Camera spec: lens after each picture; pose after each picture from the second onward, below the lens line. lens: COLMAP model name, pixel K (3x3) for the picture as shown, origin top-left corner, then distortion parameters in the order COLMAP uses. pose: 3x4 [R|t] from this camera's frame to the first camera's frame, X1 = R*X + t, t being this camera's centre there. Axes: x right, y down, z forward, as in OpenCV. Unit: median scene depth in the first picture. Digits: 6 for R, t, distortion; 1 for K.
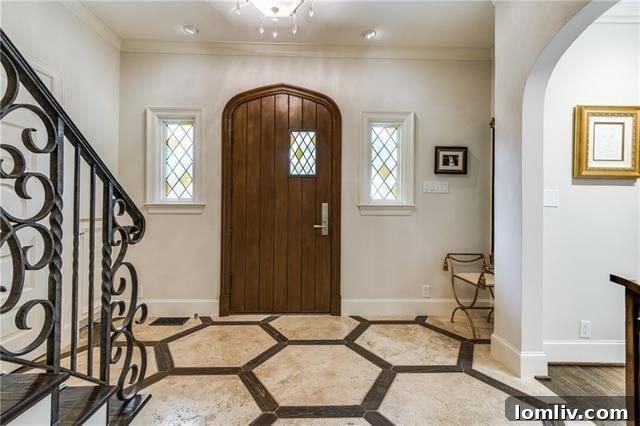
lens RADIAL K [[313.4, 0, 321.2], [0, 313.4, 212.3], [0, 0, 1]] dist [-0.000126, -0.000001]
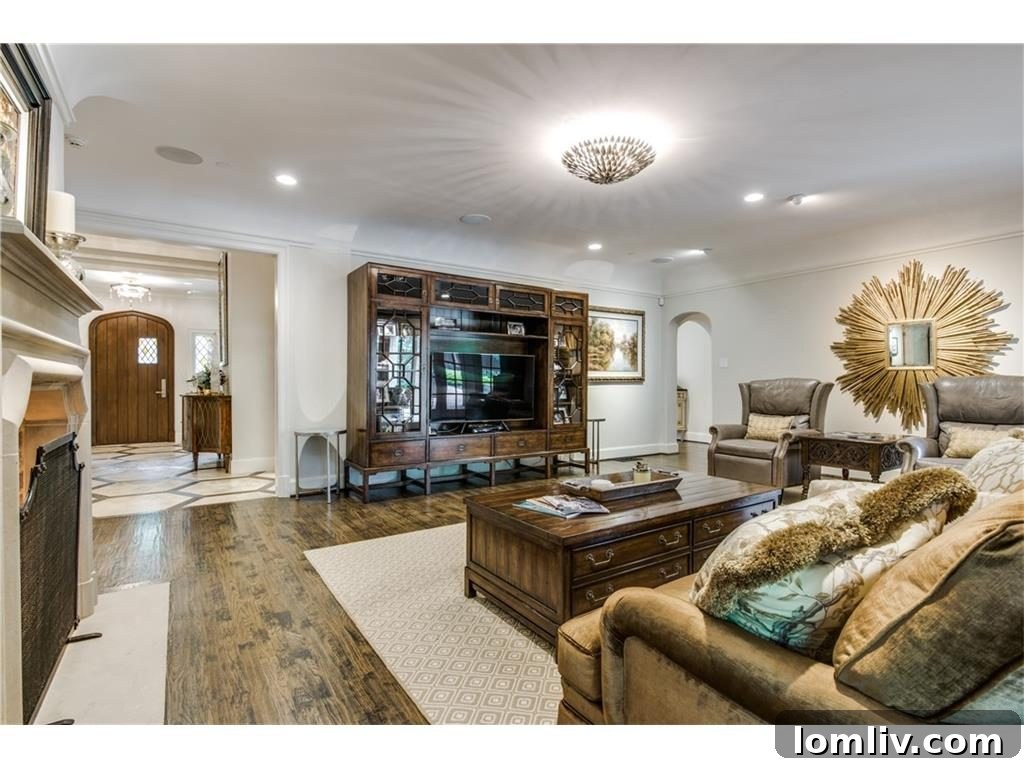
lens RADIAL K [[495.1, 0, 510.3], [0, 495.1, 385.8], [0, 0, 1]] dist [-0.006740, -0.000672]
pose [[0.838809, -0.011729, 0.544300, 0.136312], [0.008591, 0.999929, 0.008308, -0.000246], [-0.544358, -0.002293, 0.838850, -2.386721]]
